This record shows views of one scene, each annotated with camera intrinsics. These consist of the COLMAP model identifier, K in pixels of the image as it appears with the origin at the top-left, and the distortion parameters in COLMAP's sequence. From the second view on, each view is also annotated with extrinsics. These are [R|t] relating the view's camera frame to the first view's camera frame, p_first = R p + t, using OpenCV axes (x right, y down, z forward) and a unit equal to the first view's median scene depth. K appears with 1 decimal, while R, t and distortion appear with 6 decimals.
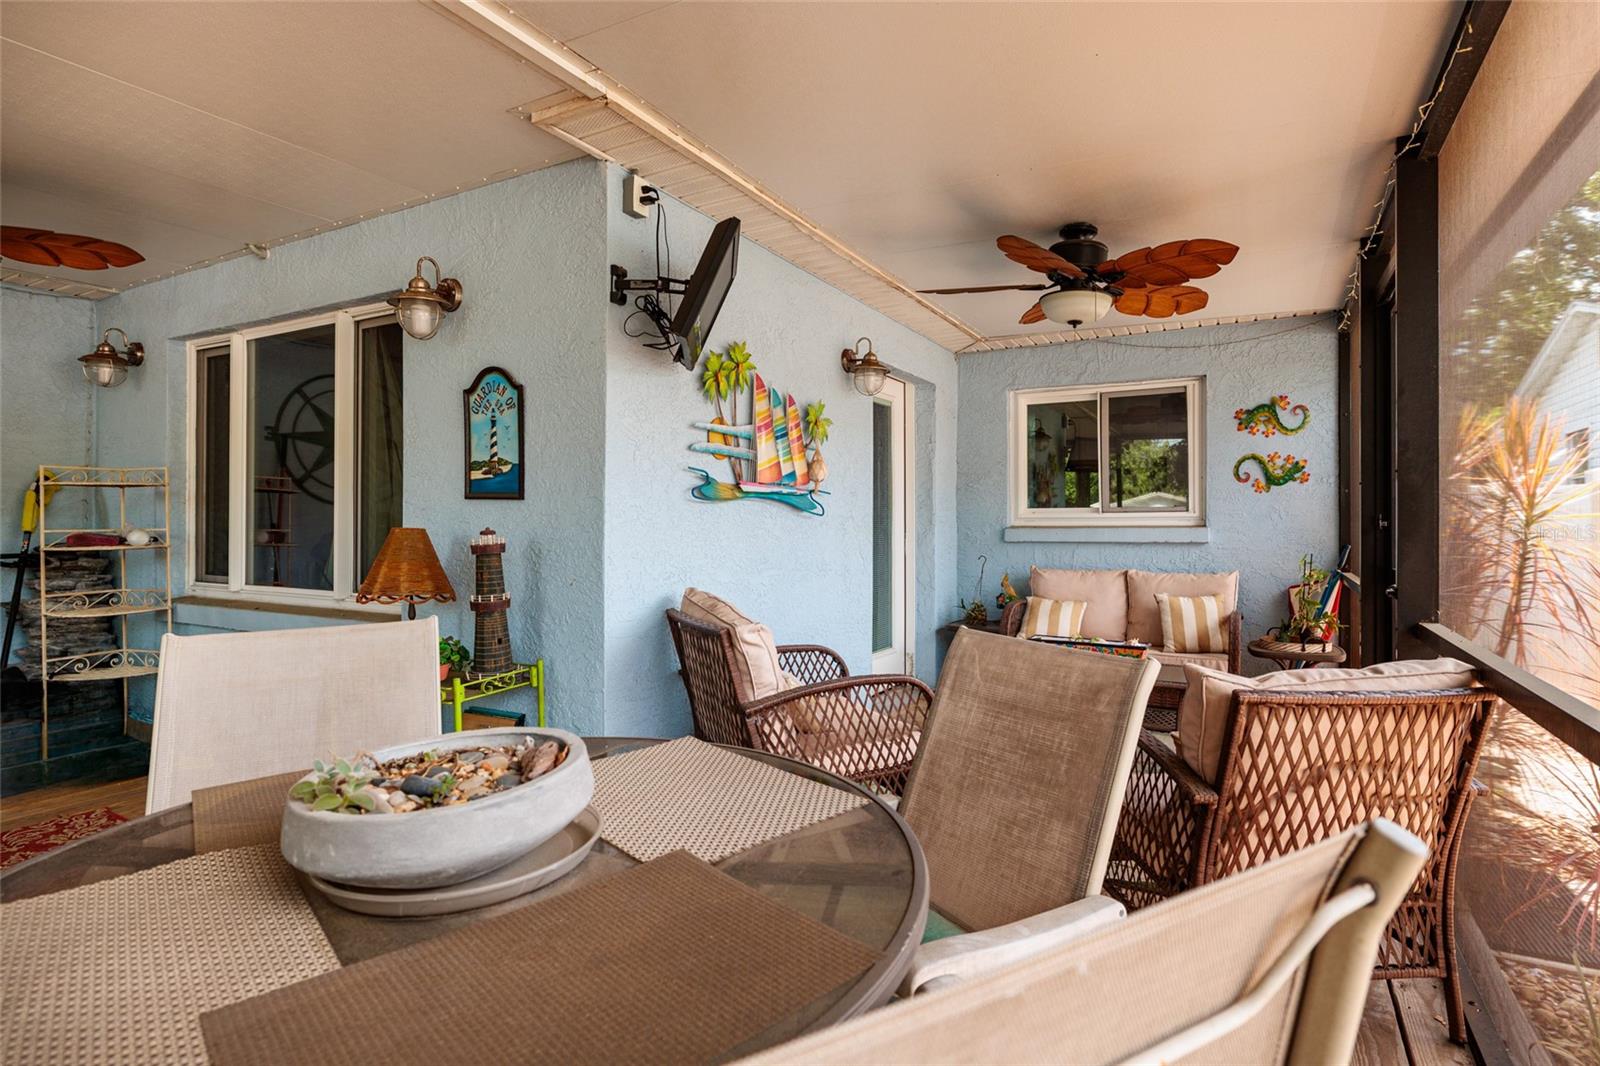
lens RADIAL K [[760.6, 0, 800.0], [0, 760.6, 533.0], [0, 0, 1]] dist [-0.000850, -0.000271]
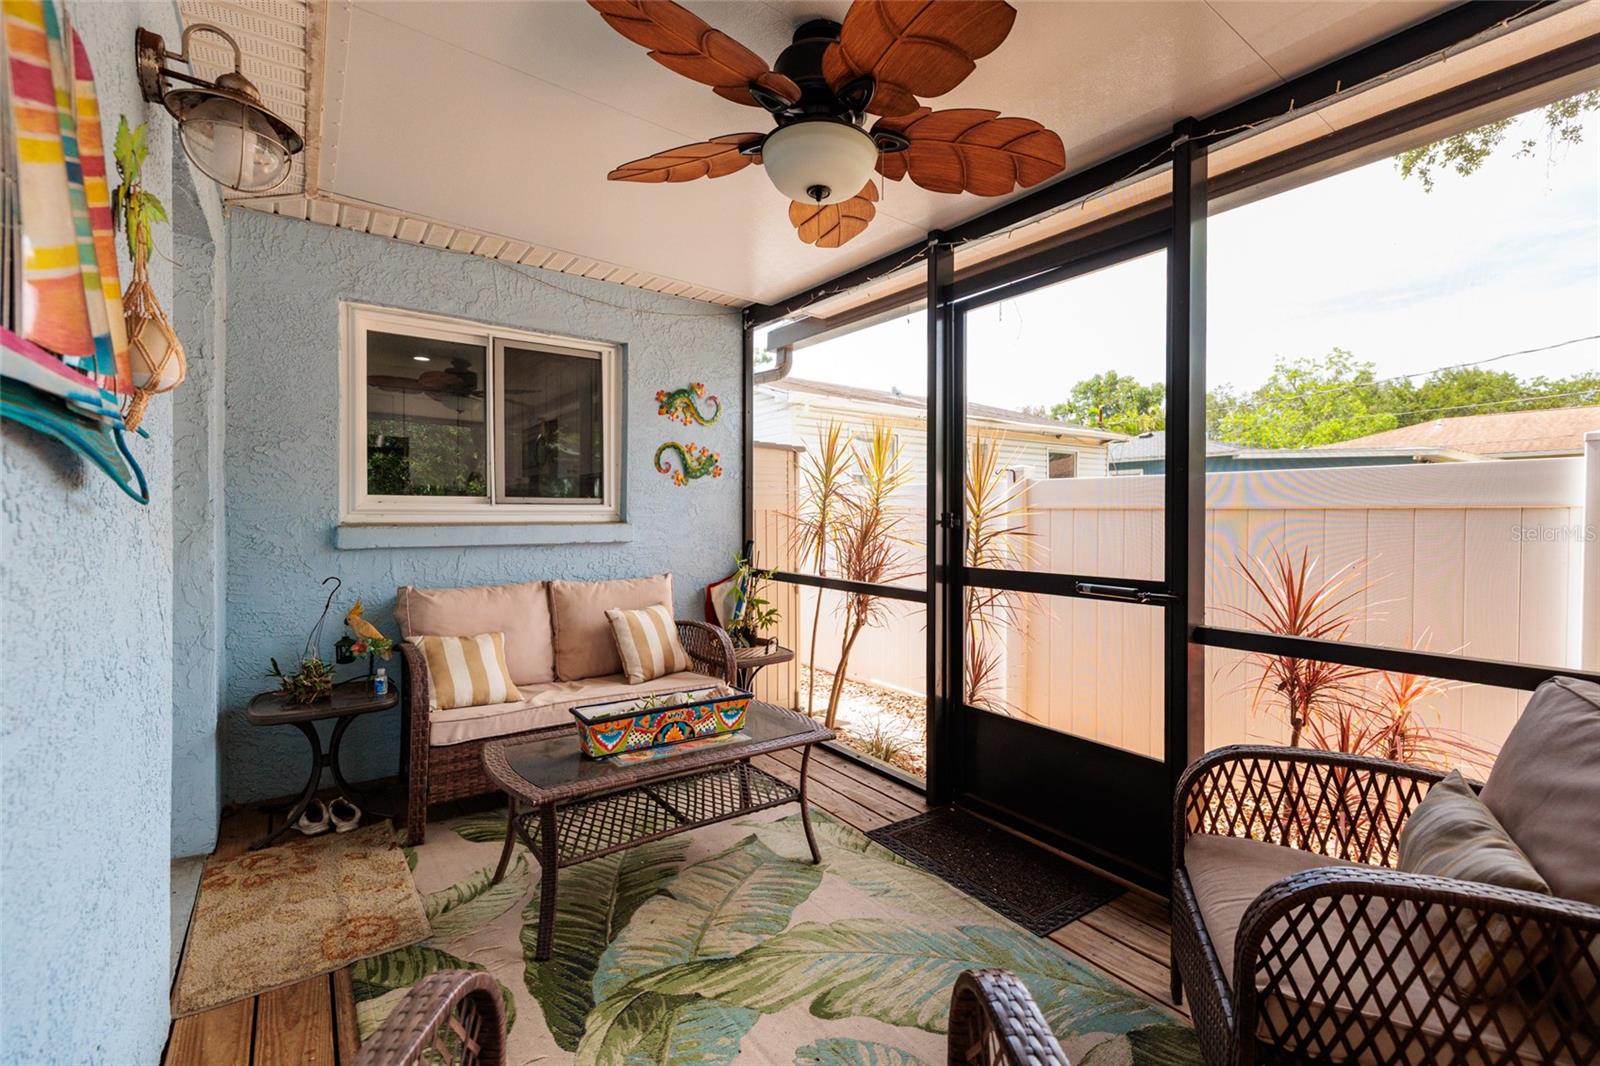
lens RADIAL K [[695.2, 0, 791.5], [0, 695.2, 523.6], [0, 0, 1]] dist [0.009151, 0.000256]
pose [[0.413092, -0.010634, 0.910627, -0.096830], [0.006312, 0.999941, 0.008814, -0.012971], [-0.910667, 0.002107, 0.413135, 0.509068]]
